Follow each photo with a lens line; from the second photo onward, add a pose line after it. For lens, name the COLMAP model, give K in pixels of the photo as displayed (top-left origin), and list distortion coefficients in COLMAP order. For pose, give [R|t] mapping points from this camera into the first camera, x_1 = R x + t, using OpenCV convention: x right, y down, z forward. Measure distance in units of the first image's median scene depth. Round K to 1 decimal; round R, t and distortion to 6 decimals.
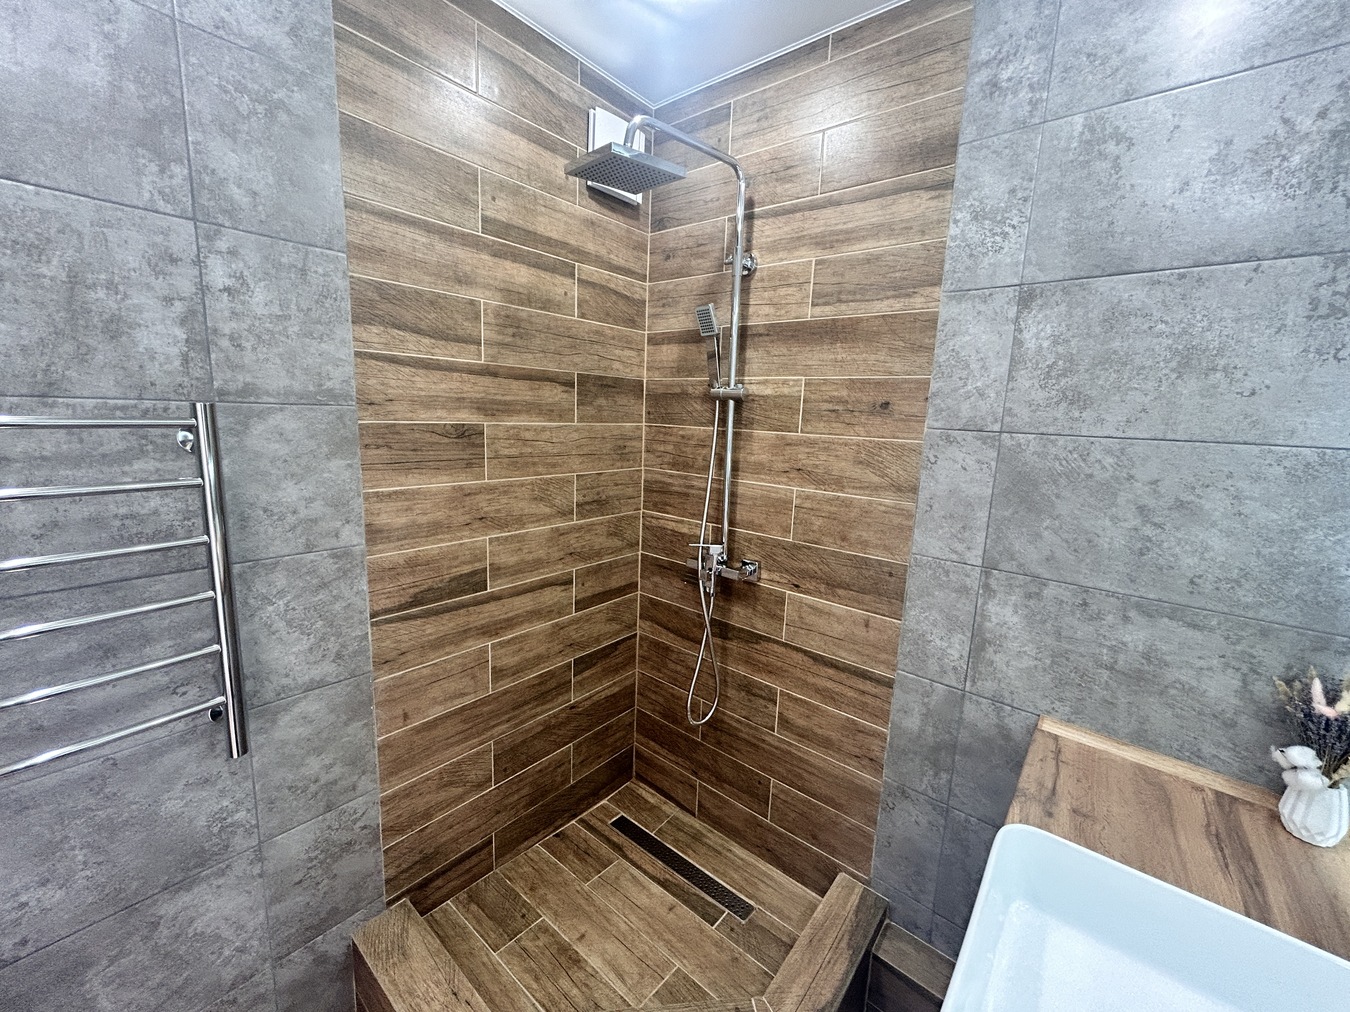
lens RADIAL K [[543.8, 0, 671.1], [0, 543.8, 505.0], [0, 0, 1]] dist [-0.003383, 0.001102]
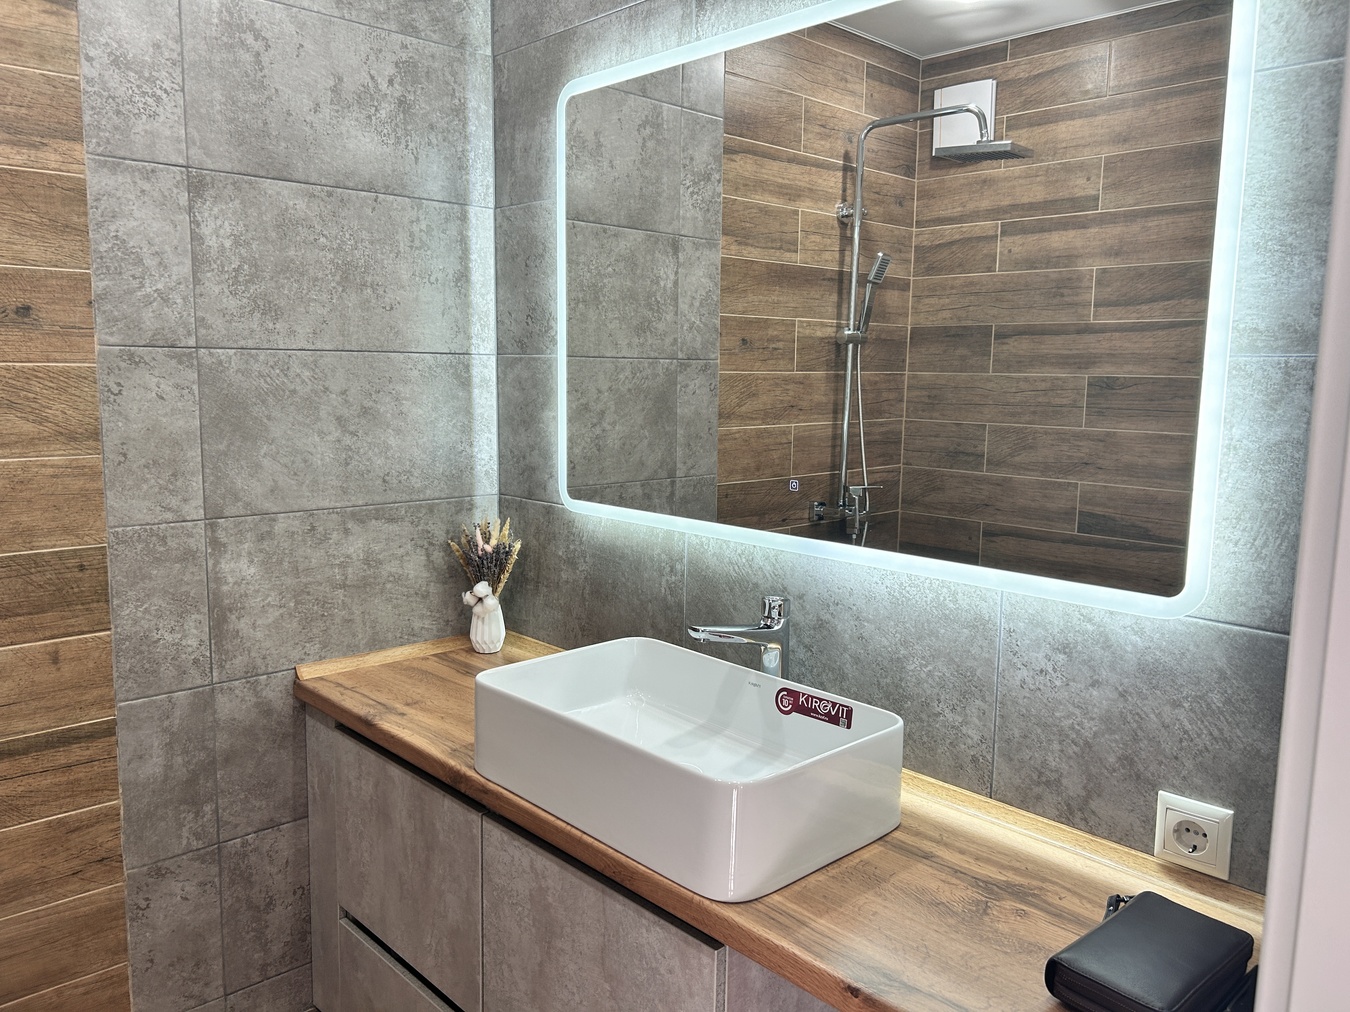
lens RADIAL K [[1016.4, 0, 673.3], [0, 1016.4, 497.4], [0, 0, 1]] dist [0.043138, -0.045736]
pose [[0.114309, -0.164836, 0.979675, -0.787647], [0.161030, 0.976172, 0.145458, -0.023295], [-0.980307, 0.141130, 0.138129, 0.123255]]
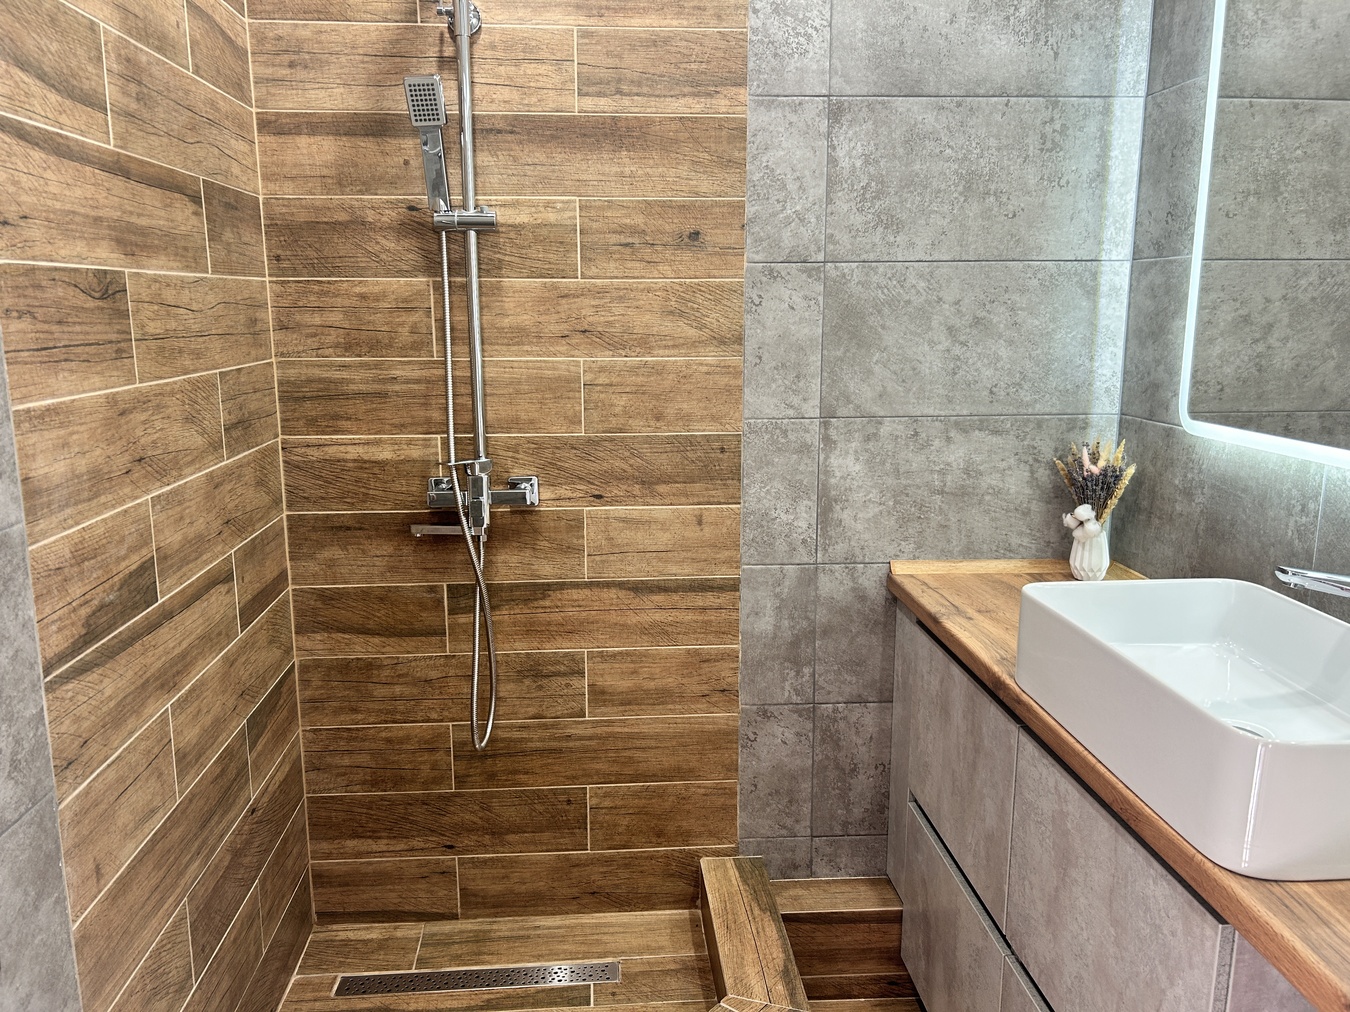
lens RADIAL K [[1016.4, 0, 665.5], [0, 1016.4, 496.4], [0, 0, 1]] dist [0.043138, -0.045736]
pose [[0.720286, -0.171180, 0.672224, -0.738278], [0.150312, 0.984565, 0.089658, 0.053157], [-0.677196, 0.036464, 0.734899, -0.043534]]
